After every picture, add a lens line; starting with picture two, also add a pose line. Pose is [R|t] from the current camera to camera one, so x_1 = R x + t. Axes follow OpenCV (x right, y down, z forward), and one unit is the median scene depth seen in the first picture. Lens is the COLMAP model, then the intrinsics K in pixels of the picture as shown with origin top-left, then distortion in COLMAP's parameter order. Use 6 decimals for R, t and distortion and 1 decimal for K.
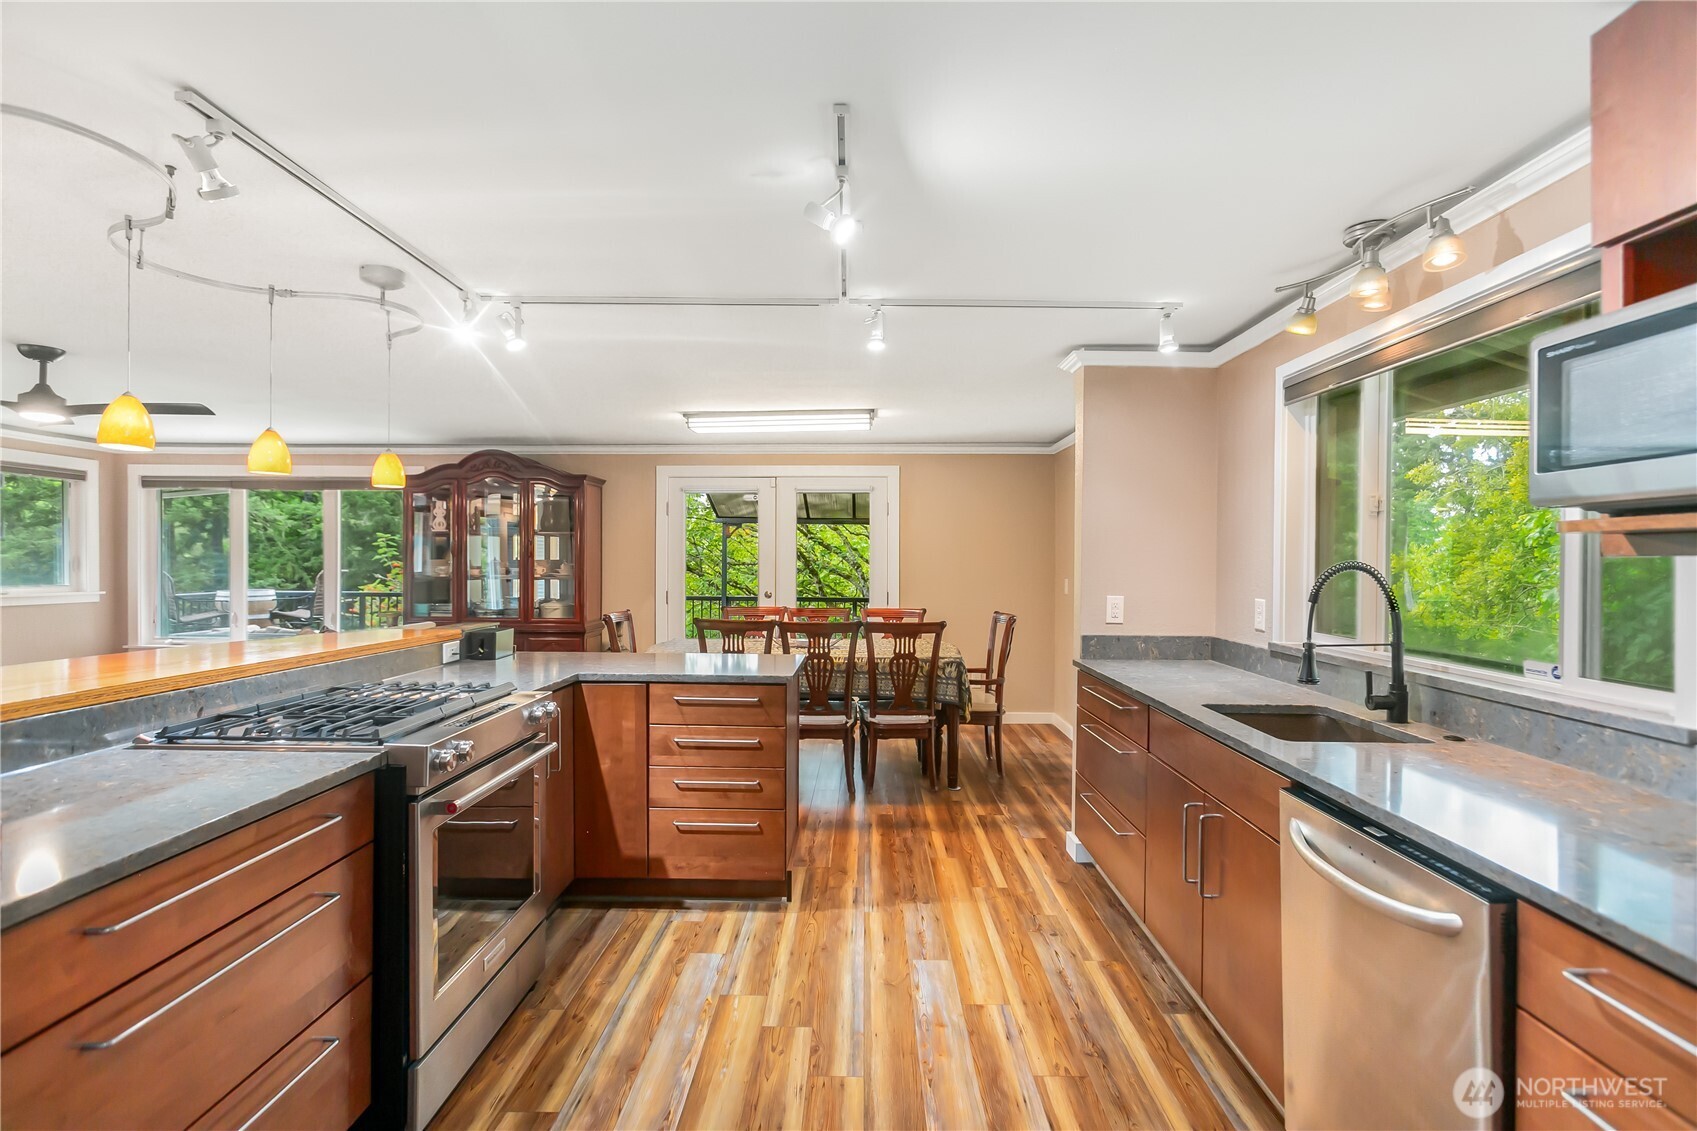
lens RADIAL K [[823.2, 0, 849.1], [0, 823.2, 577.5], [0, 0, 1]] dist [-0.000568, 0.000018]
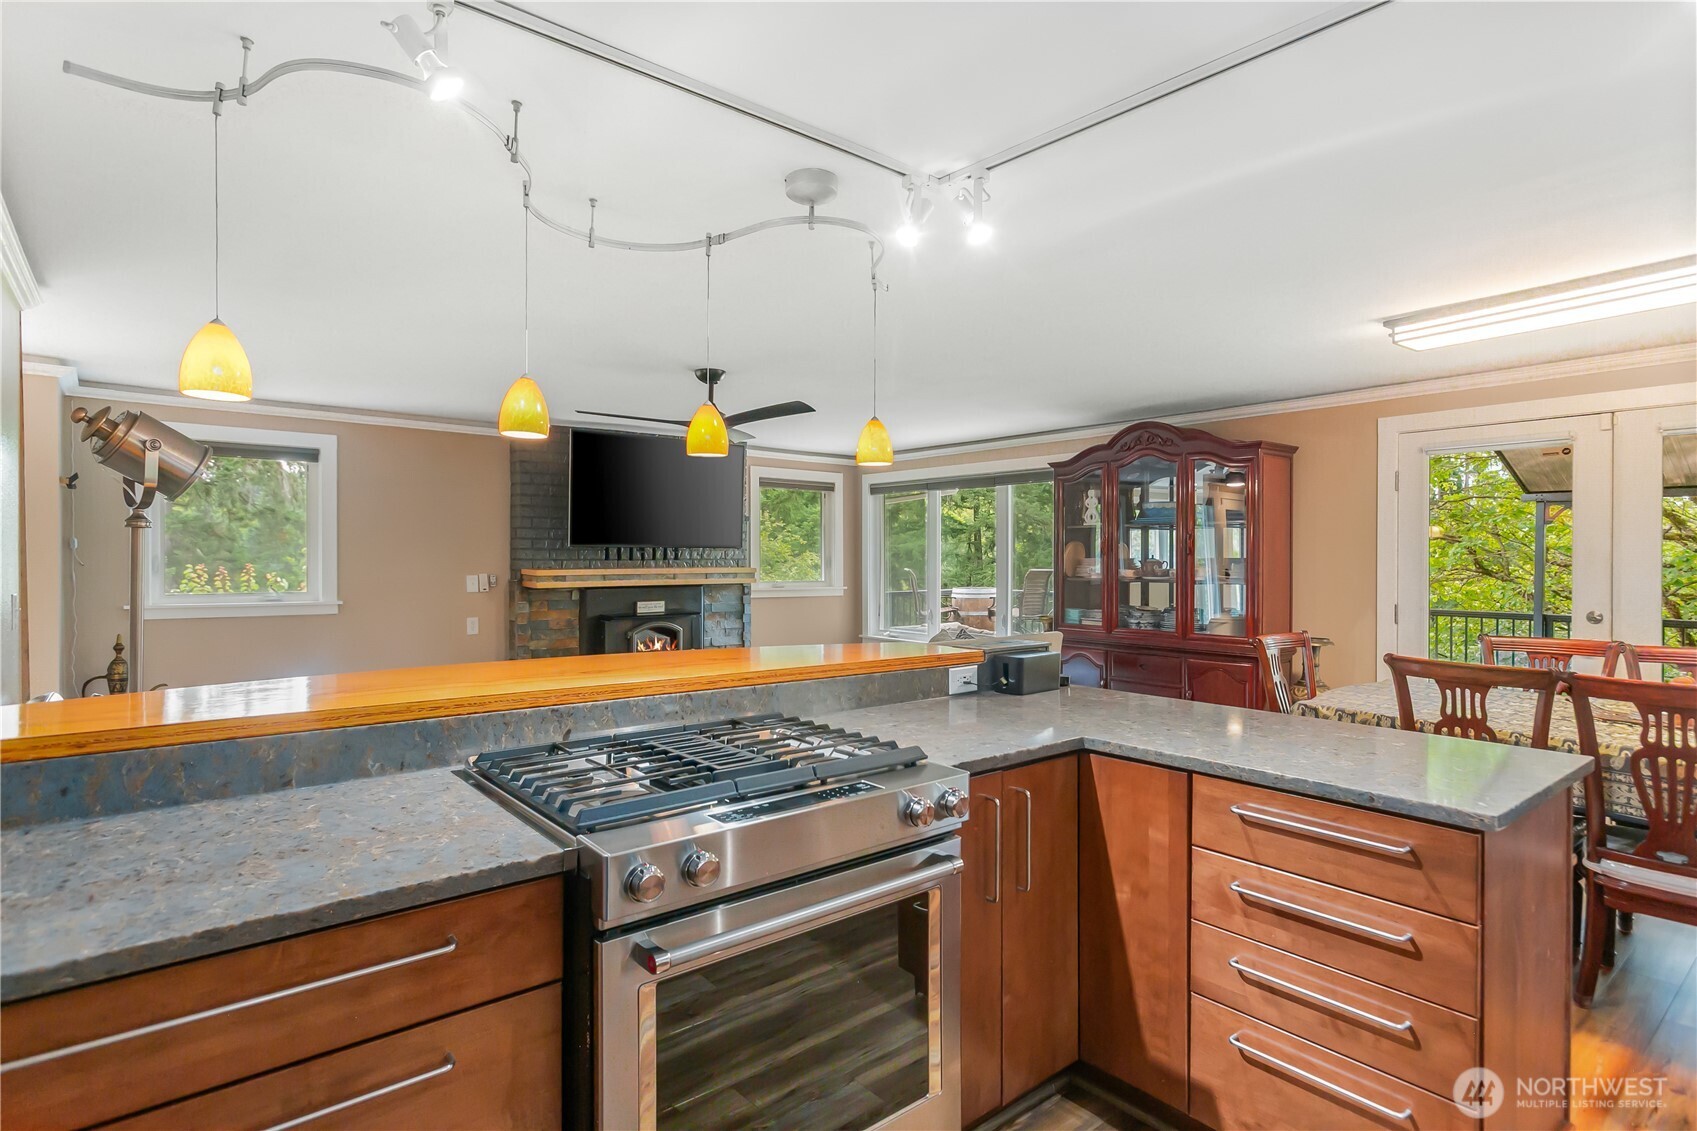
lens RADIAL K [[873.4, 0, 848.5], [0, 873.4, 565.5], [0, 0, 1]] dist [-0.002190, 0.001401]
pose [[0.646846, 0.003751, -0.762612, 0.062719], [-0.014765, 0.999862, -0.007606, -0.006802], [0.762478, 0.016179, 0.646812, 0.424901]]
